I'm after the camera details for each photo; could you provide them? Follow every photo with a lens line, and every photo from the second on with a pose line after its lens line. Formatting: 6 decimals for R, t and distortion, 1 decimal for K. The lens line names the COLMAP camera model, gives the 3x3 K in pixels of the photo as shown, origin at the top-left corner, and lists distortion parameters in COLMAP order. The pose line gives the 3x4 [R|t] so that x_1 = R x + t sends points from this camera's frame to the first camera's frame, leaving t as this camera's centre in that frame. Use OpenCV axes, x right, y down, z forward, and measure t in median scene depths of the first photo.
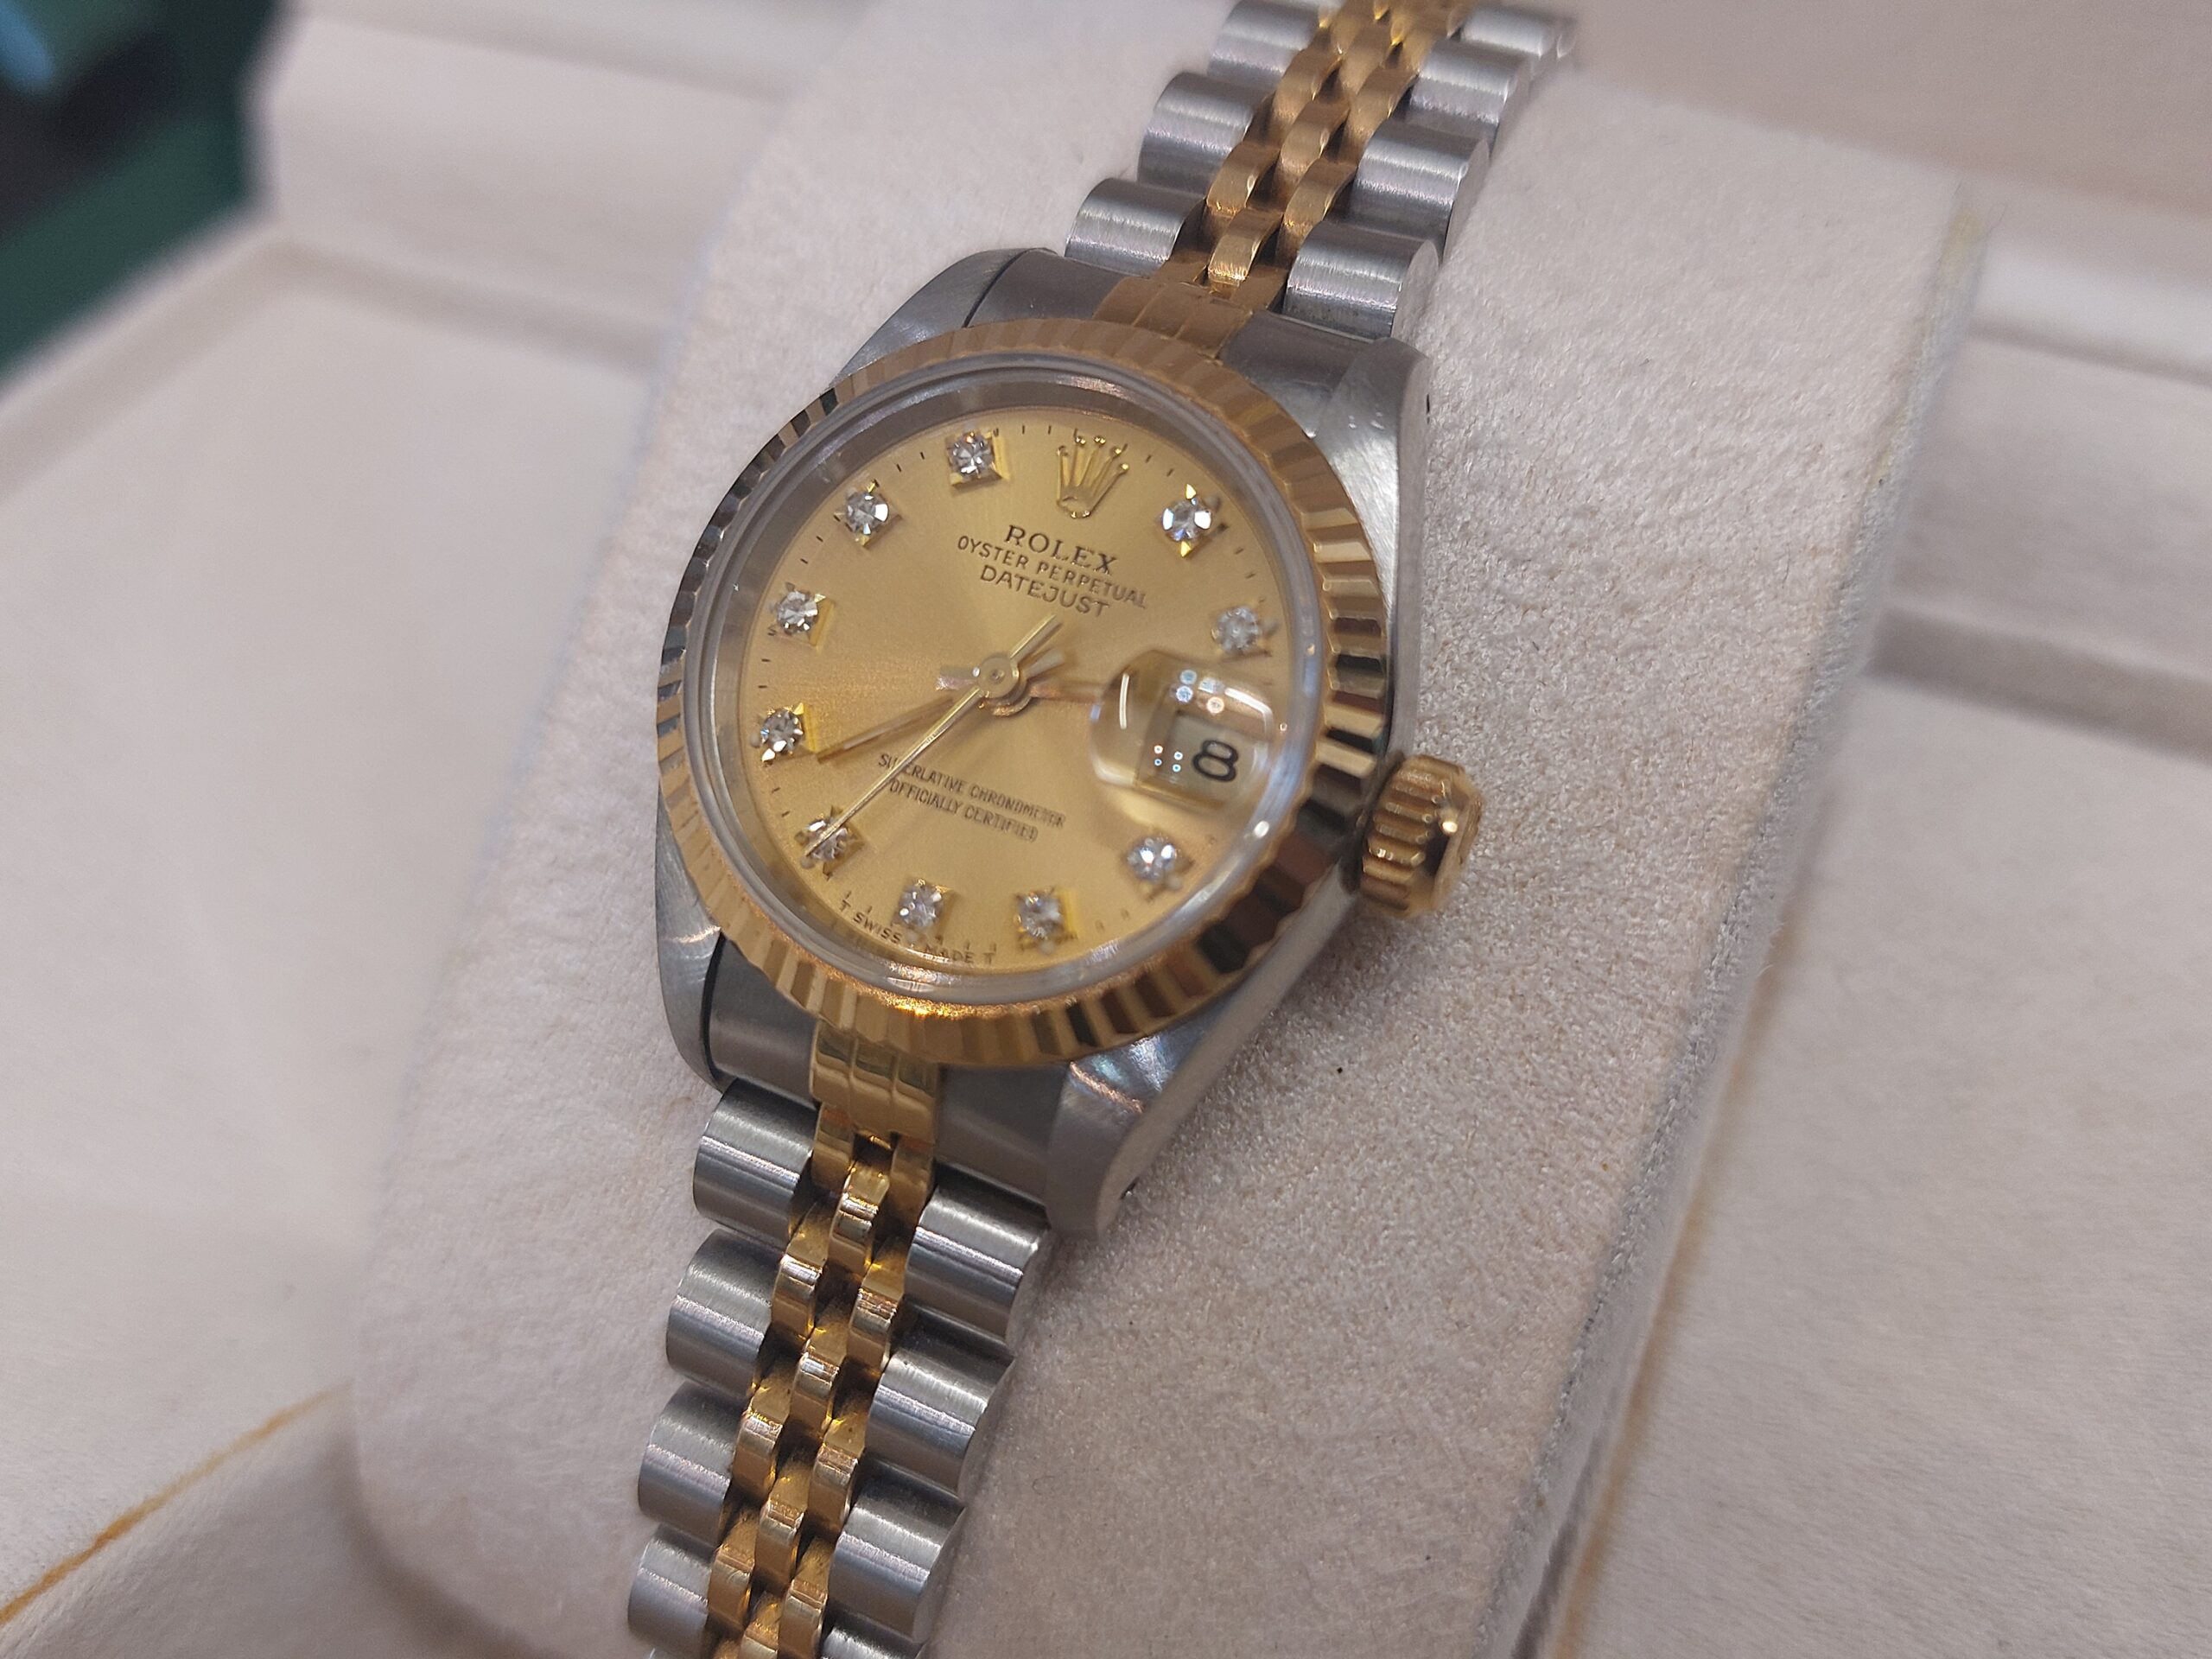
lens RADIAL K [[2220.6, 0, 1106.0], [0, 2220.6, 829.5], [0, 0, 1]] dist [0.003802, -0.006324]
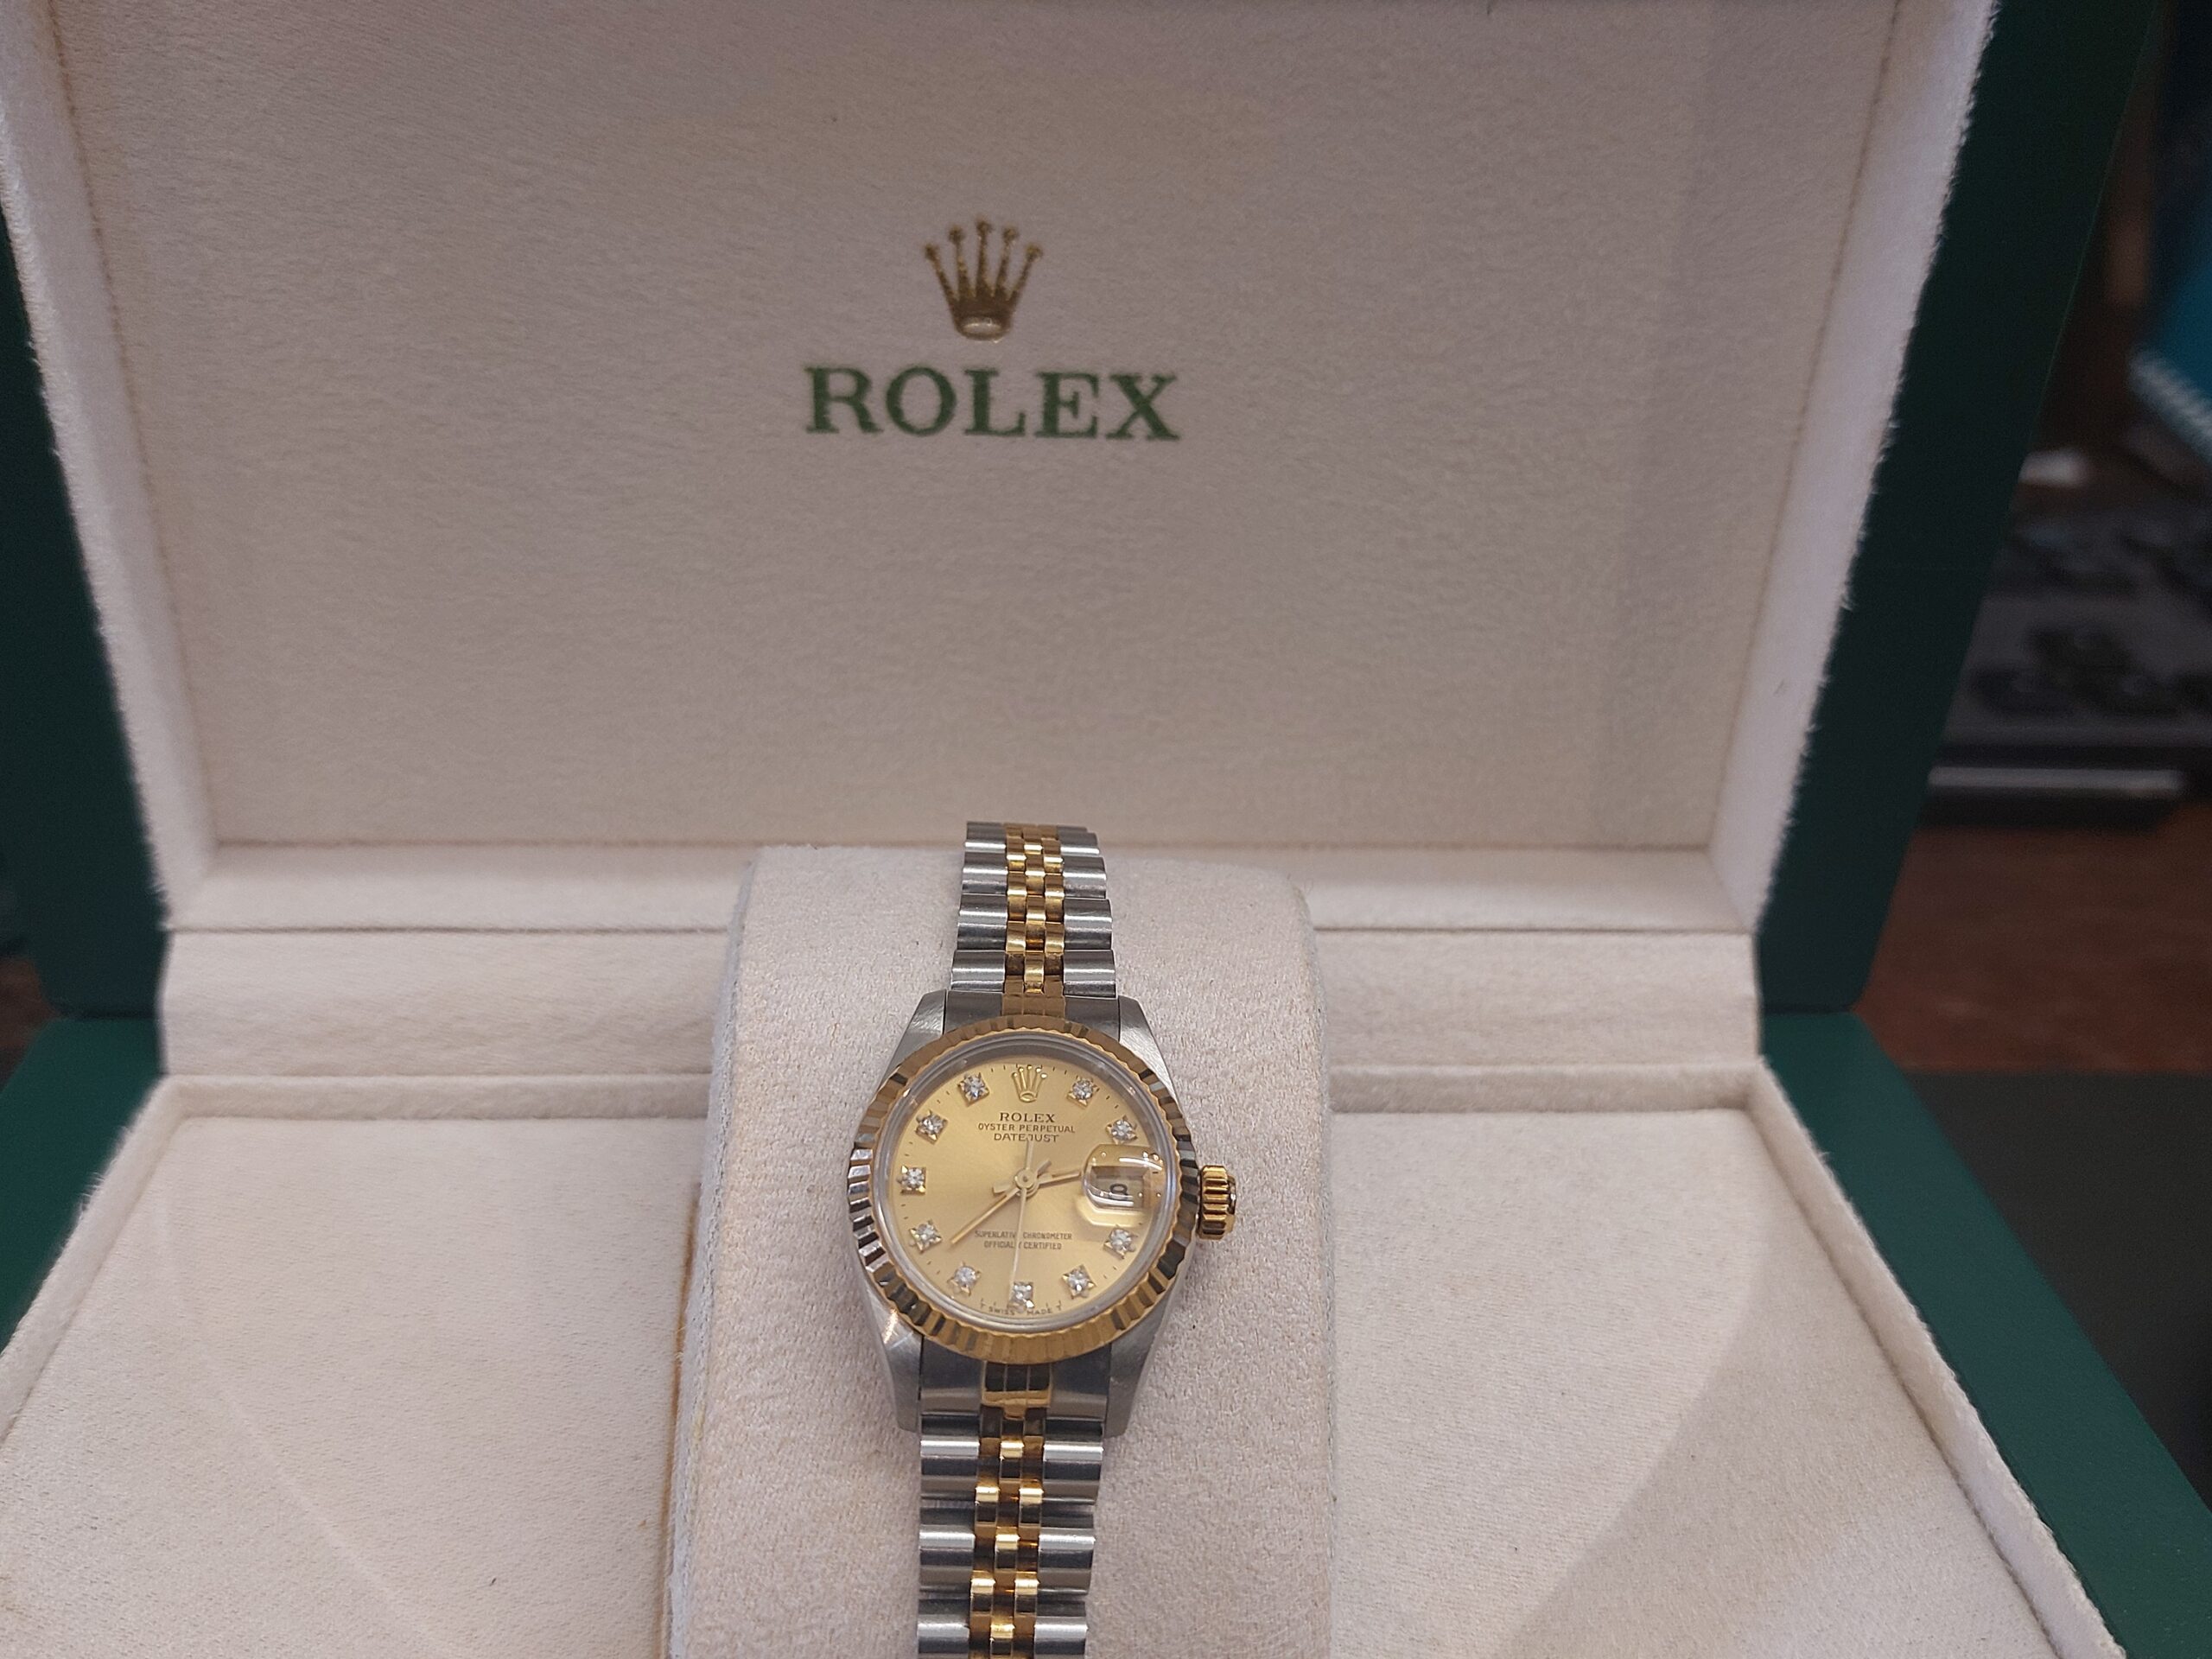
lens RADIAL K [[2220.6, 0, 1106.0], [0, 2220.6, 829.5], [0, 0, 1]] dist [0.003802, -0.006324]
pose [[0.880194, -0.174228, 0.441479, -0.823412], [0.288713, 0.934840, -0.206686, 0.078630], [-0.376702, 0.309384, 0.873142, -0.974545]]
